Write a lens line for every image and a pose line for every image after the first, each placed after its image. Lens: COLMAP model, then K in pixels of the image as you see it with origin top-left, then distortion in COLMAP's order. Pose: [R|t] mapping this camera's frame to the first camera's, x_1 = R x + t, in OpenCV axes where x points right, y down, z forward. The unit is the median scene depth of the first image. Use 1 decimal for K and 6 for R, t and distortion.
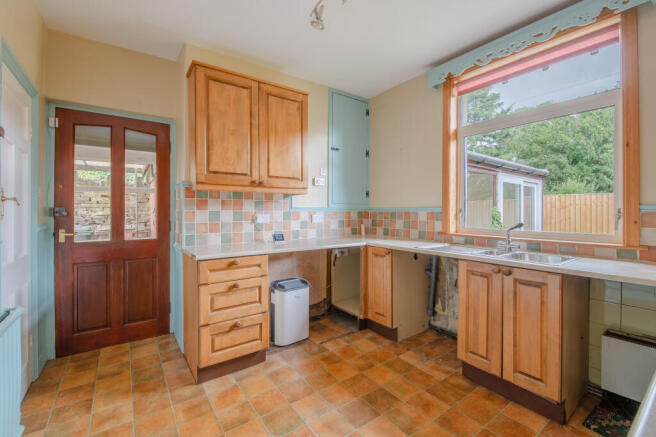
lens RADIAL K [[285.9, 0, 328.5], [0, 285.9, 211.6], [0, 0, 1]] dist [-0.002936, -0.000668]
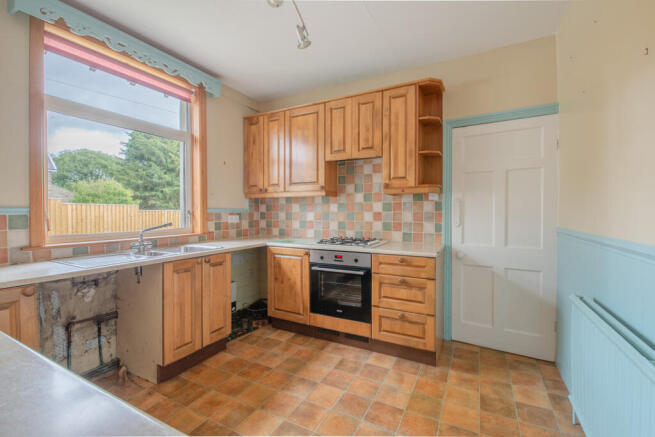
lens RADIAL K [[285.4, 0, 328.0], [0, 285.4, 211.6], [0, 0, 1]] dist [-0.002936, -0.000668]
pose [[-0.440550, -0.001410, 0.897727, -0.721145], [0.004747, 0.999981, 0.003900, -0.007593], [-0.897715, 0.005980, -0.440535, 1.028460]]
